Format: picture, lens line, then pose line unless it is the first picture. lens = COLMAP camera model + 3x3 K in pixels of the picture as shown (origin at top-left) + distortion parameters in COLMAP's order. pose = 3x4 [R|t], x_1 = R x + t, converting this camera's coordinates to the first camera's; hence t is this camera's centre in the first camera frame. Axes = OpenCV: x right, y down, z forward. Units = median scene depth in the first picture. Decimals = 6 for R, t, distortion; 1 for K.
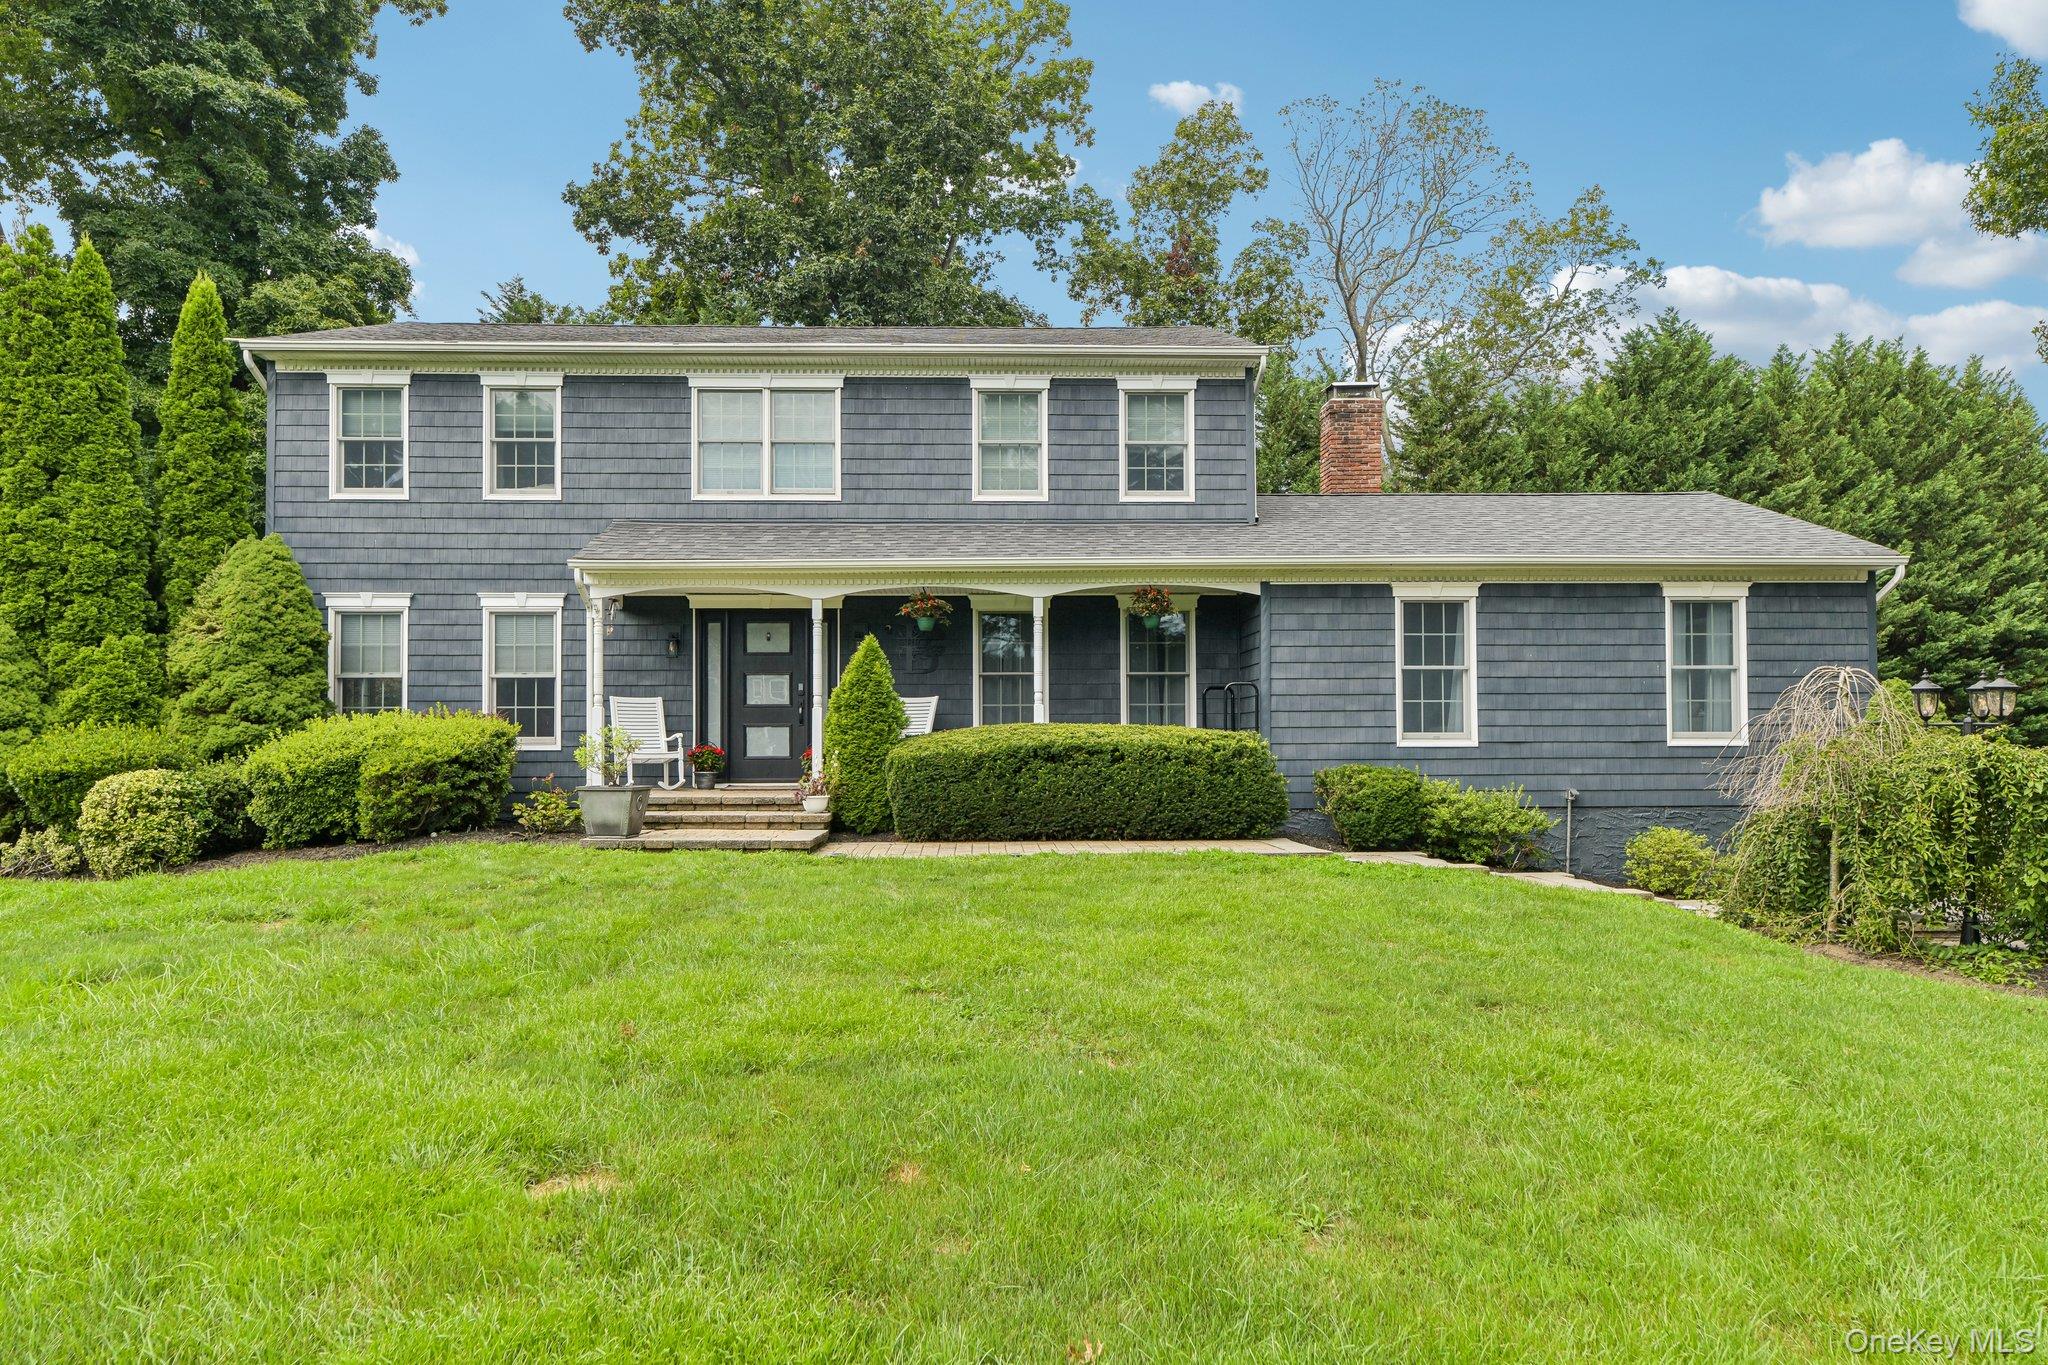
lens RADIAL K [[1351.1, 0, 1024.0], [0, 1351.1, 682.5], [0, 0, 1]] dist [0.024102, -0.000902]
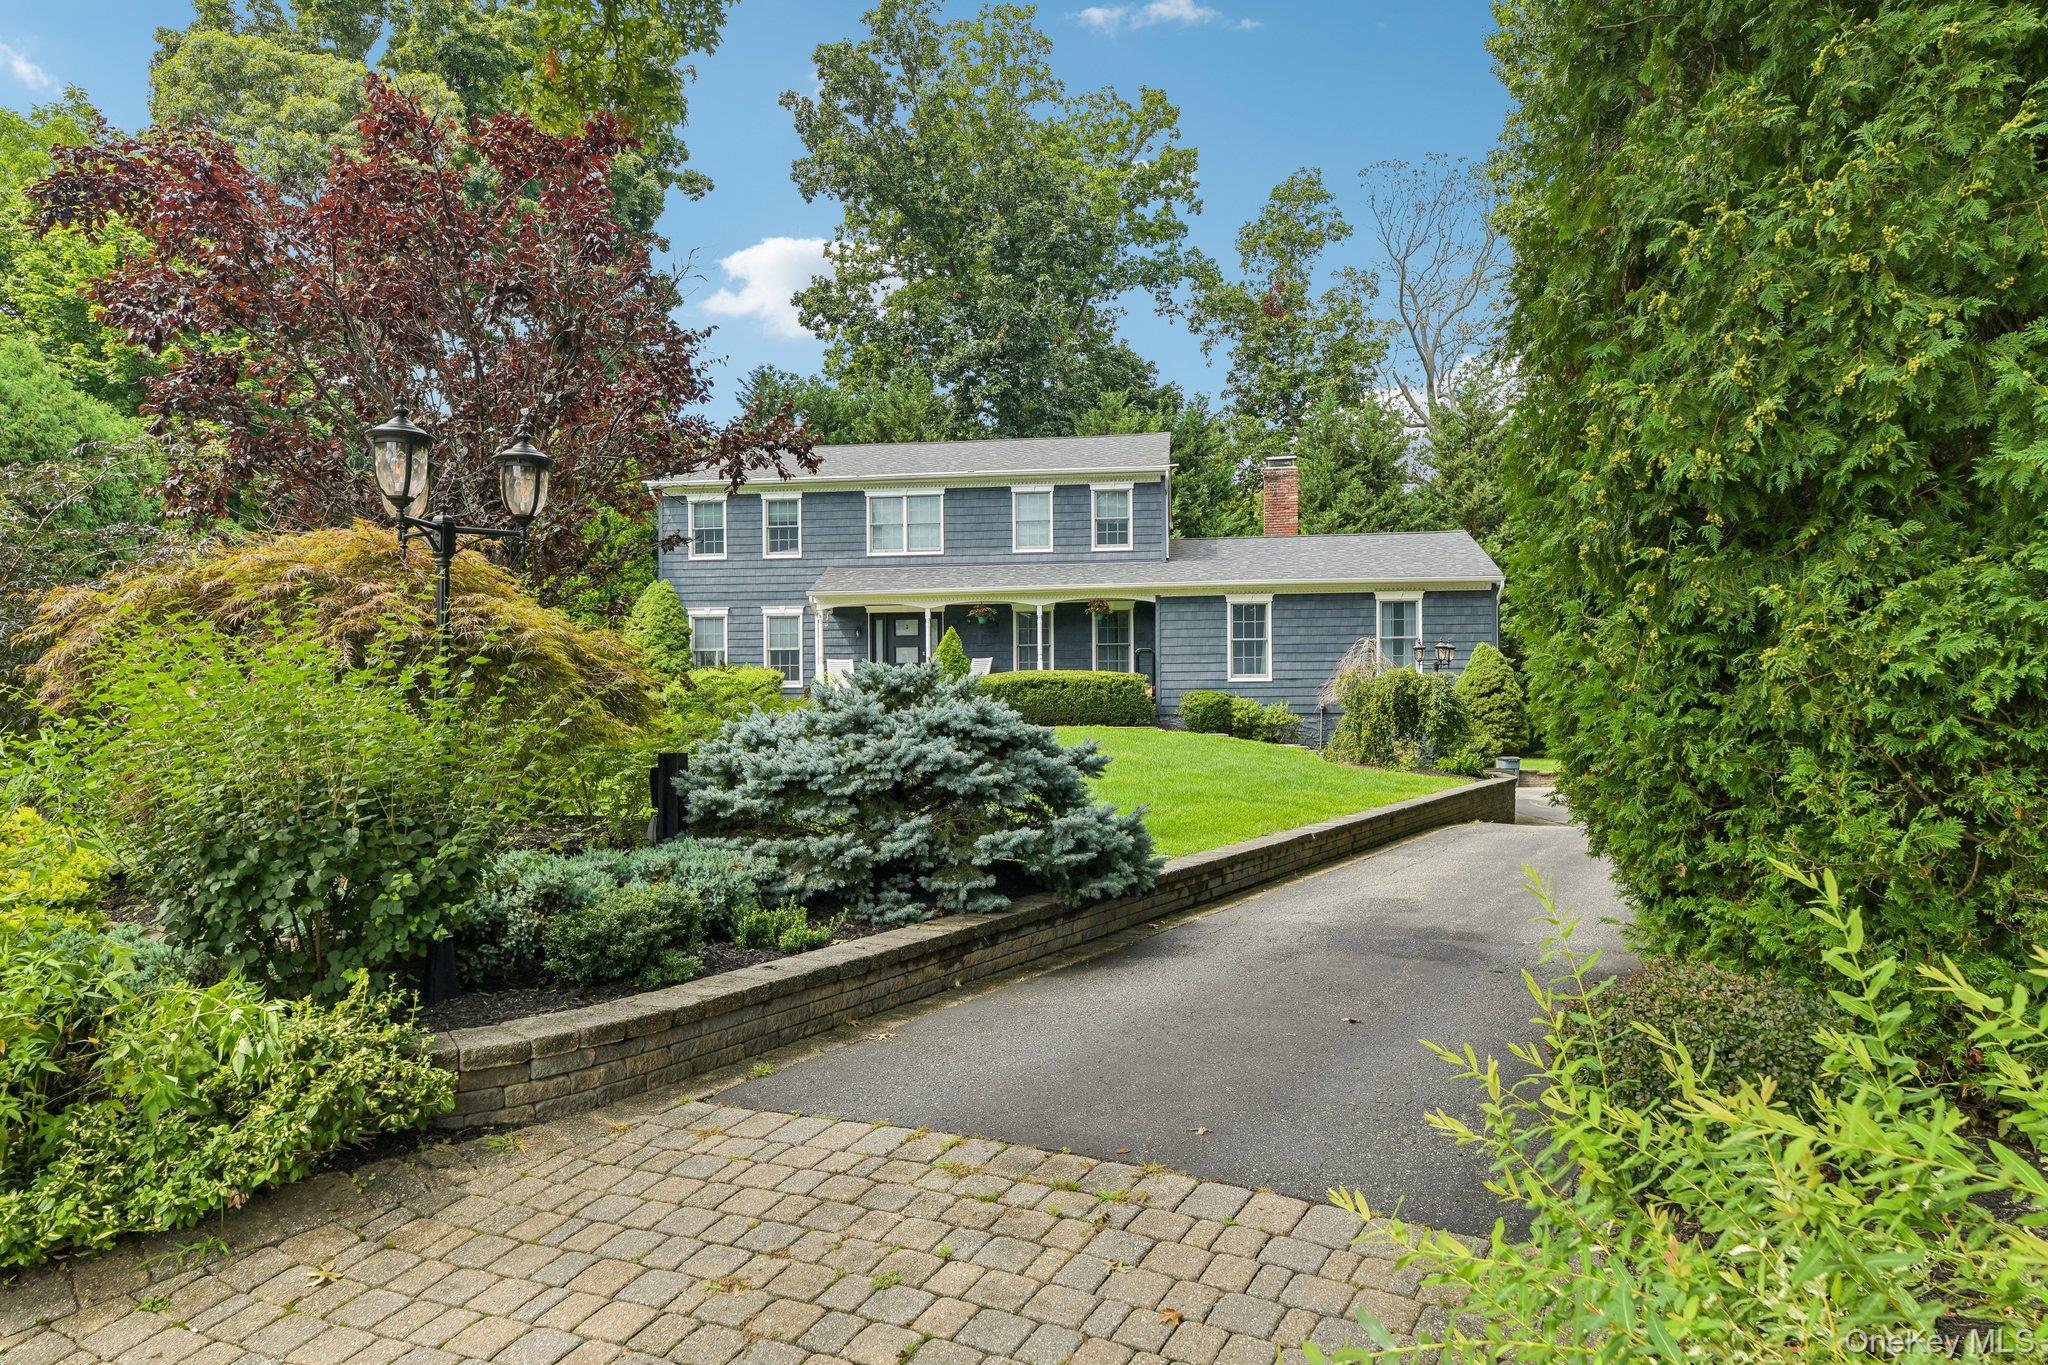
lens RADIAL K [[1352.2, 0, 1022.3], [0, 1352.2, 700.0], [0, 0, 1]] dist [0.004885, 0.003191]
pose [[0.987858, -0.004605, -0.155292, 0.266638], [0.010132, 0.999342, 0.034814, 0.004258], [0.155029, -0.035964, 0.987255, -0.857255]]
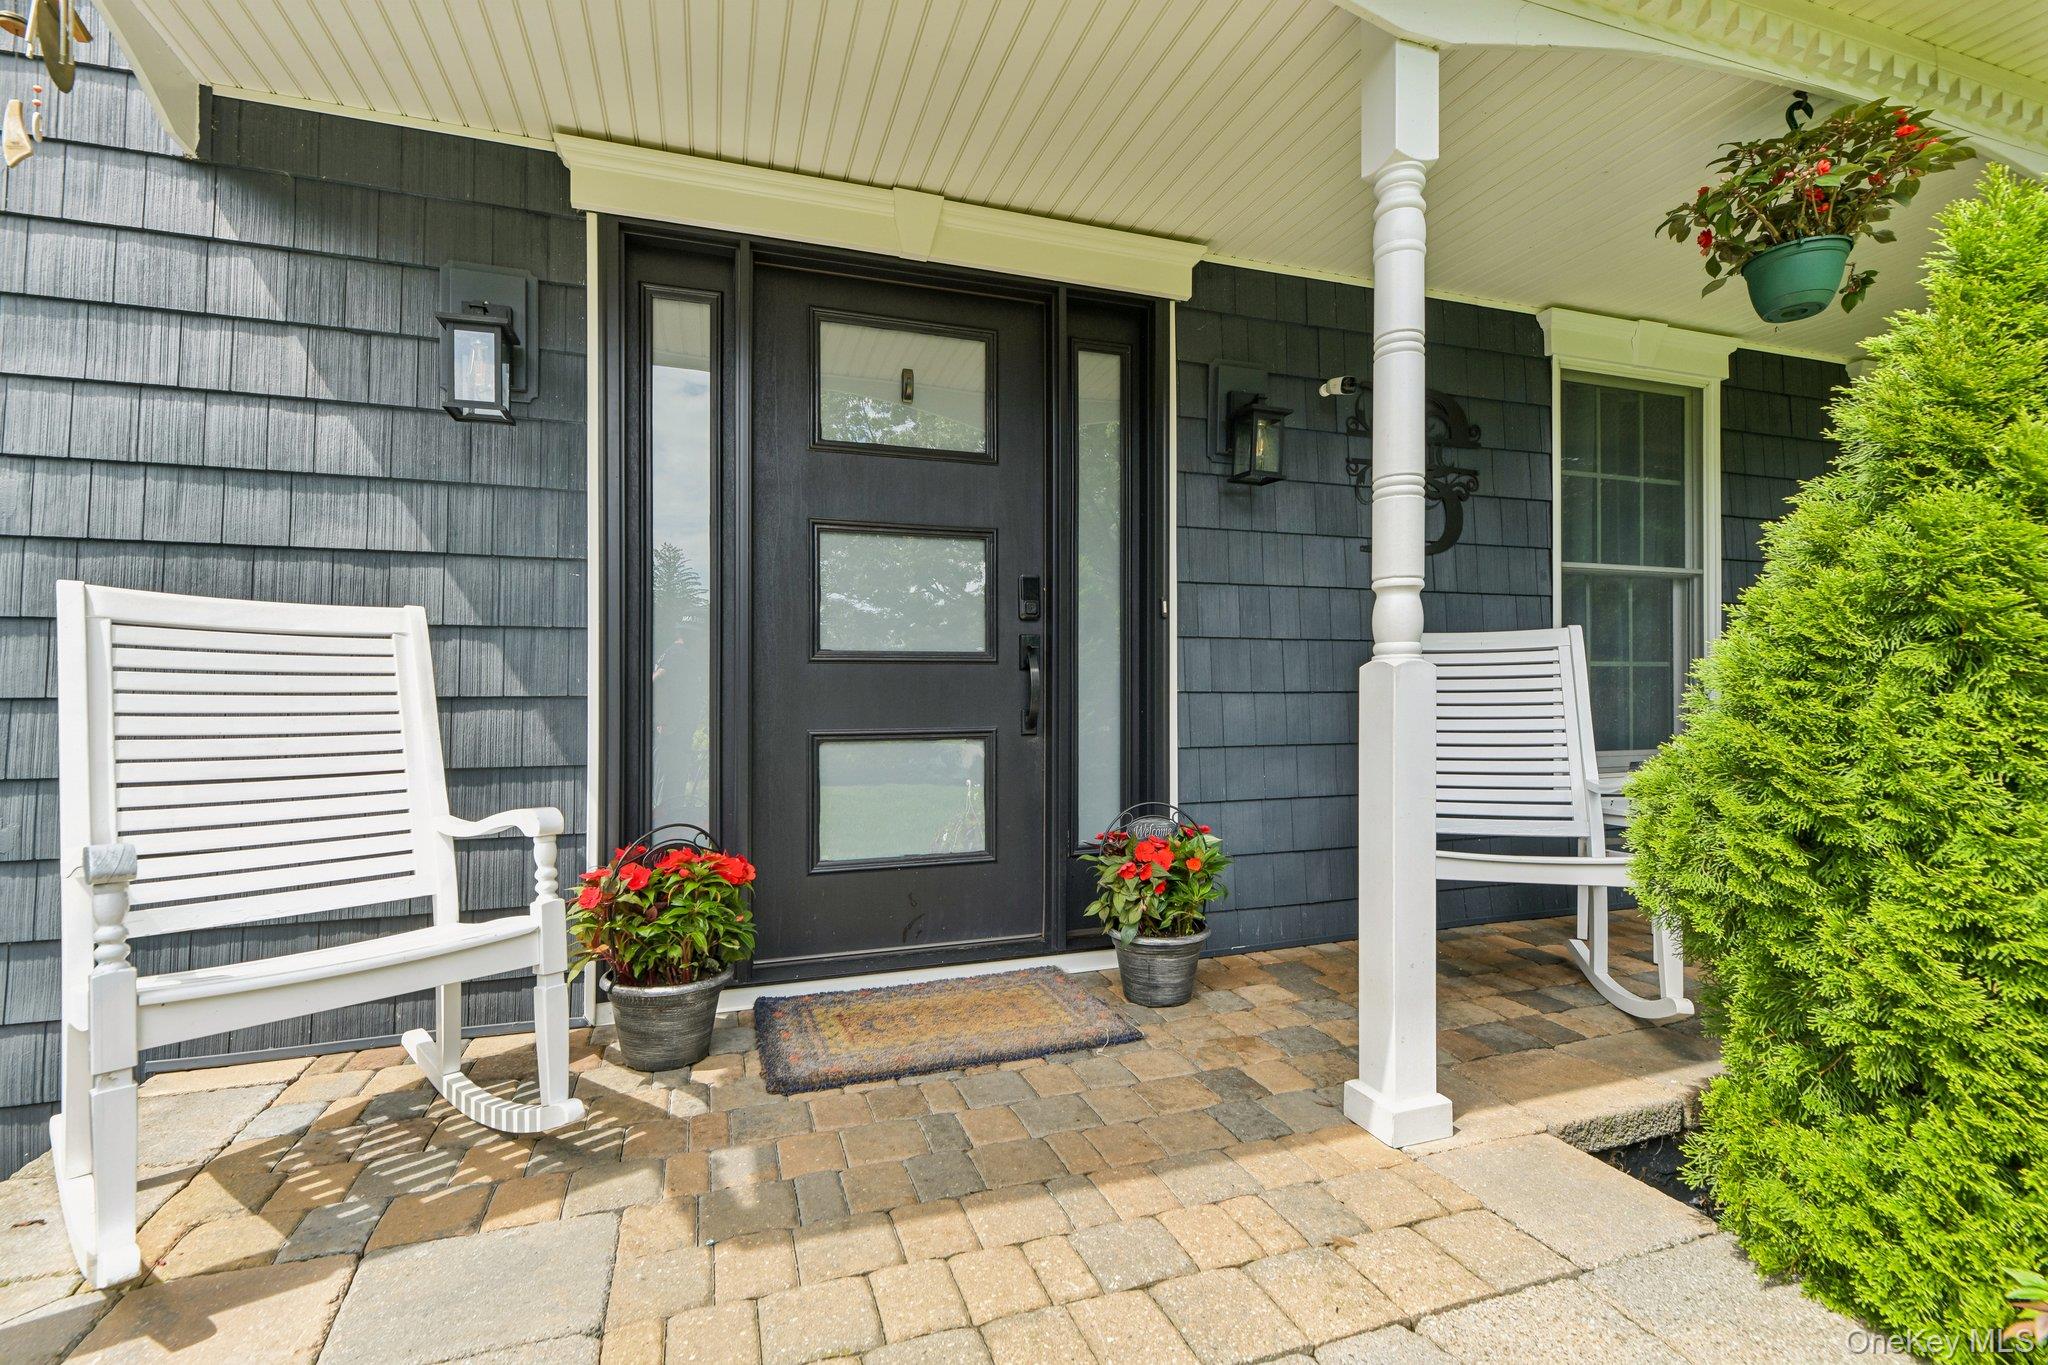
lens RADIAL K [[925.5, 0, 1016.1], [0, 925.5, 672.7], [0, 0, 1]] dist [-0.000294, -0.000538]
pose [[0.957371, 0.003185, 0.288844, -0.218696], [-0.004802, 0.999977, 0.004890, 0.019362], [-0.288821, -0.006069, 0.957364, 0.825887]]
